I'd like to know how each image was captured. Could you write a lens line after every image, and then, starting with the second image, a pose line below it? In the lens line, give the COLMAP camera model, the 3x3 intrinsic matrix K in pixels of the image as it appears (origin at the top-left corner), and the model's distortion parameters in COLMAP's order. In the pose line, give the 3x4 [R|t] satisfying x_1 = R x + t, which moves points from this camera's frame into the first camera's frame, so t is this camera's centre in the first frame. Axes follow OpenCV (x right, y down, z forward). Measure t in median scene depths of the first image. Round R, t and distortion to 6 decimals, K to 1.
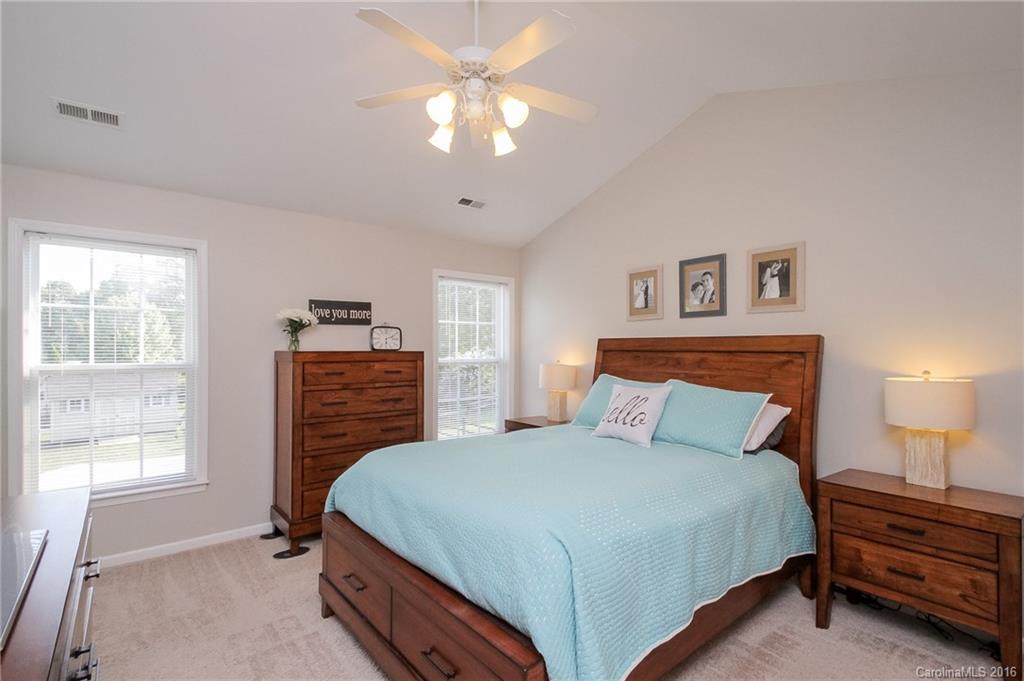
lens RADIAL K [[476.7, 0, 522.6], [0, 476.7, 356.5], [0, 0, 1]] dist [0.020682, 0.000269]
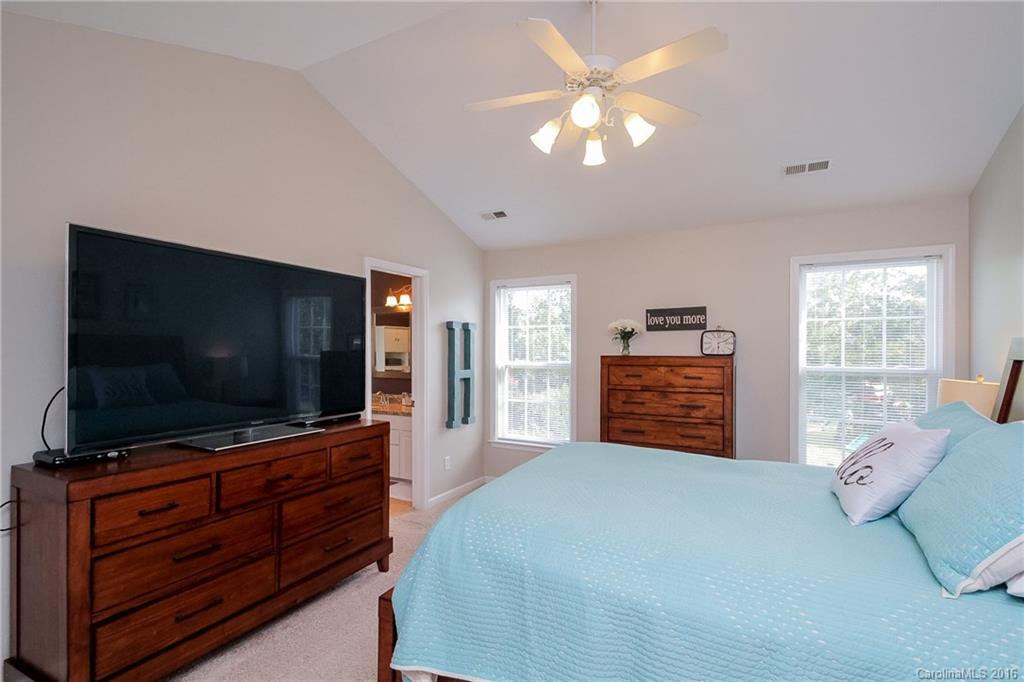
lens RADIAL K [[476.7, 0, 522.6], [0, 476.7, 357.0], [0, 0, 1]] dist [0.020682, 0.000269]
pose [[0.417506, 0.012879, -0.908583, 0.449994], [-0.017656, 0.999826, 0.006059, -0.009047], [0.908503, 0.013513, 0.417660, 0.266997]]
